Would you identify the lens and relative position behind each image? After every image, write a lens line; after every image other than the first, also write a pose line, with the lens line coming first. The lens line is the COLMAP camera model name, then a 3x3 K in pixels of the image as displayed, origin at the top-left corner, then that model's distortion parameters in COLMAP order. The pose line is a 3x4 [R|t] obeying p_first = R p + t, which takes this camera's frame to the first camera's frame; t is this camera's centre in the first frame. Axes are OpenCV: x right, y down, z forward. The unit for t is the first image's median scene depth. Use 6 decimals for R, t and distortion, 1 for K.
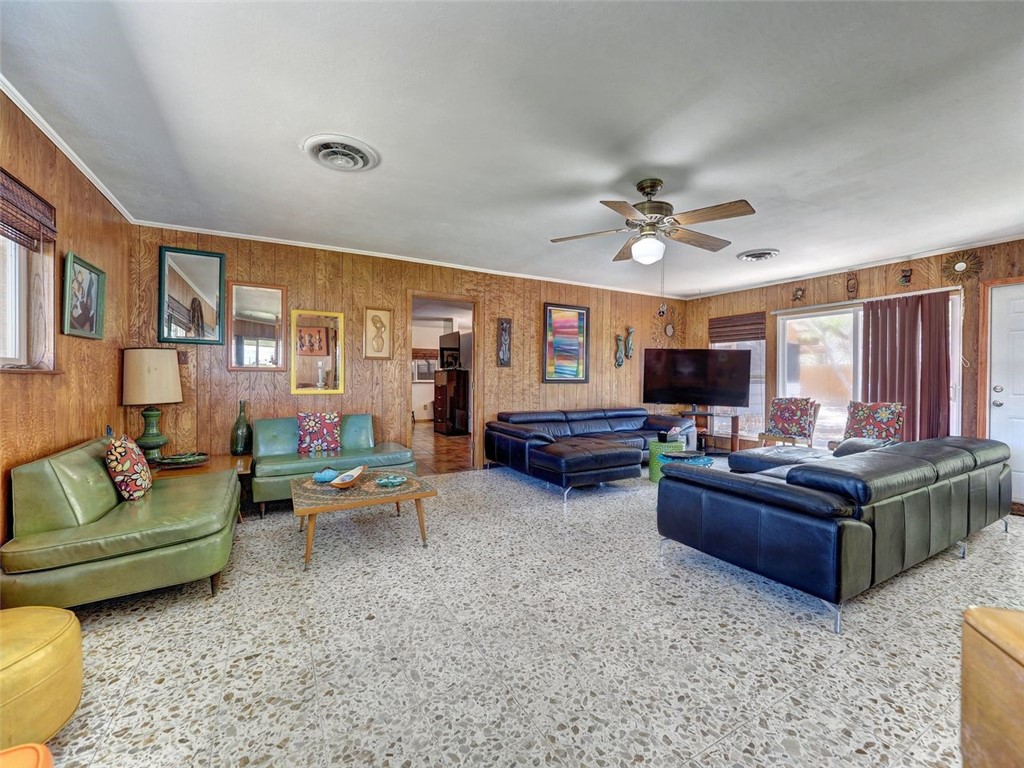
lens RADIAL K [[426.4, 0, 515.1], [0, 426.4, 378.0], [0, 0, 1]] dist [-0.003299, -0.002236]
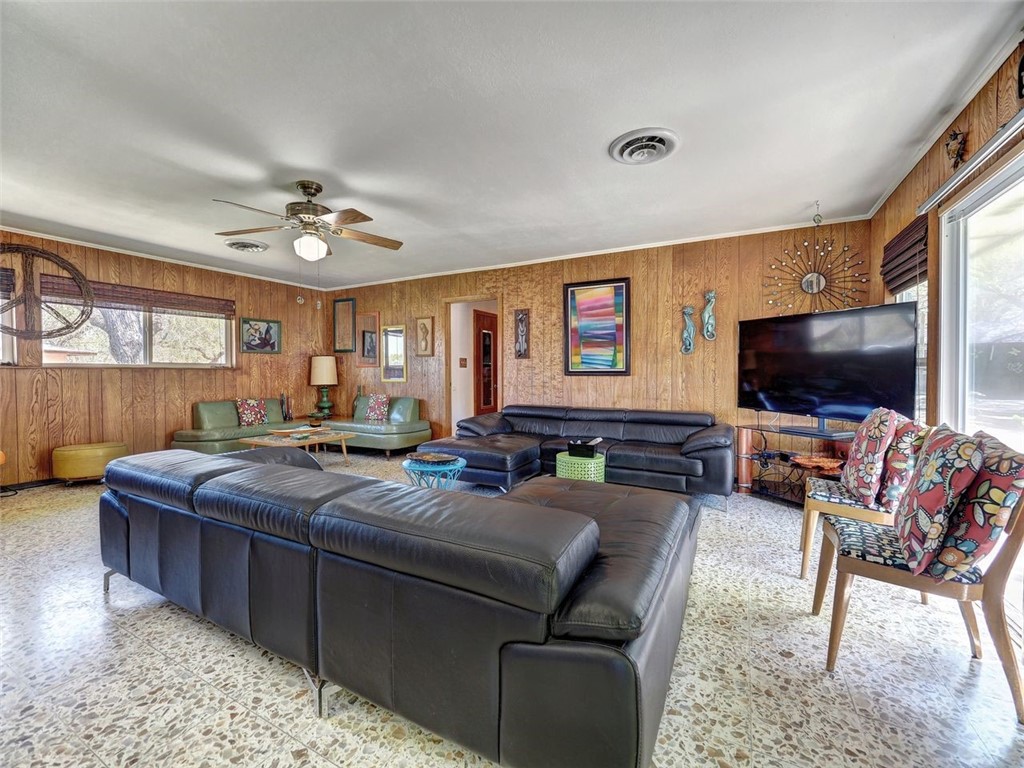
lens RADIAL K [[426.4, 0, 517.7], [0, 426.4, 379.9], [0, 0, 1]] dist [-0.003299, -0.002236]
pose [[0.539894, 0.008962, -0.841686, 0.758510], [0.004099, 0.999903, 0.013276, 0.009679], [0.841723, -0.010618, 0.539805, 0.436820]]
